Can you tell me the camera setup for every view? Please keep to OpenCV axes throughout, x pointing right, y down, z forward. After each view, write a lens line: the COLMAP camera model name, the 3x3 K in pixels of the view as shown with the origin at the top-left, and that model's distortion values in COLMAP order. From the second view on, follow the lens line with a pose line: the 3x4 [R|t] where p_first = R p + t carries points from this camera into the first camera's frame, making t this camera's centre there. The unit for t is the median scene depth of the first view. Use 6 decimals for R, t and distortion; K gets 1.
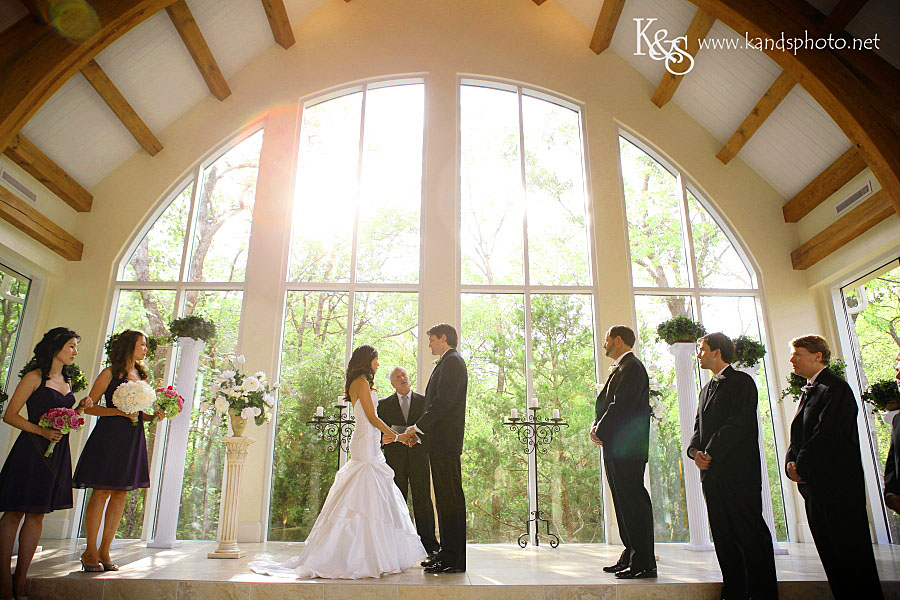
lens RADIAL K [[613.1, 0, 461.0], [0, 613.1, 295.3], [0, 0, 1]] dist [-0.109892, 0.075523]
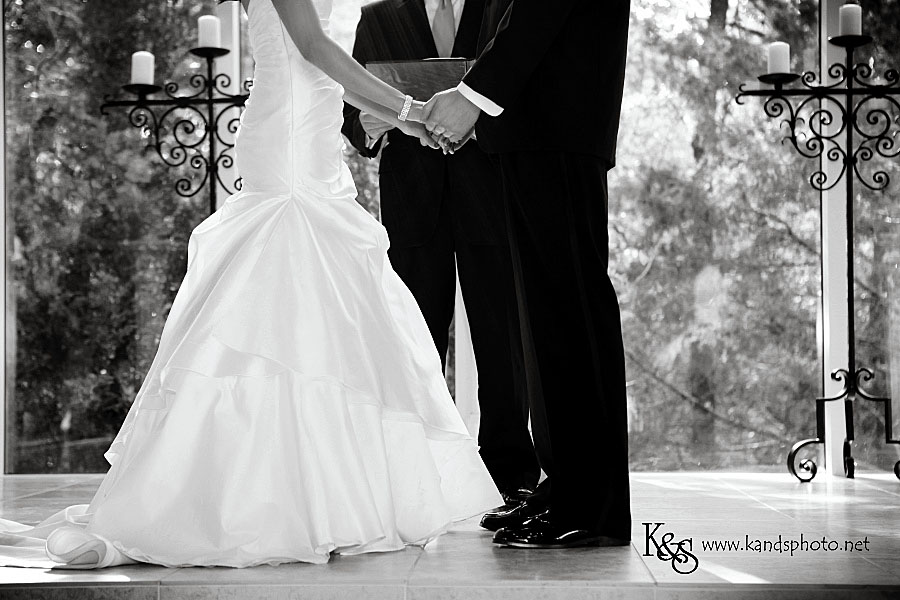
lens RADIAL K [[1687.1, 0, 480.5], [0, 1687.1, 299.3], [0, 0, 1]] dist [0.250287, 0.097202]
pose [[0.997977, -0.012131, -0.062404, -0.008620], [0.028659, 0.962067, 0.271306, 0.074884], [0.056746, -0.272545, 0.960468, 0.149345]]
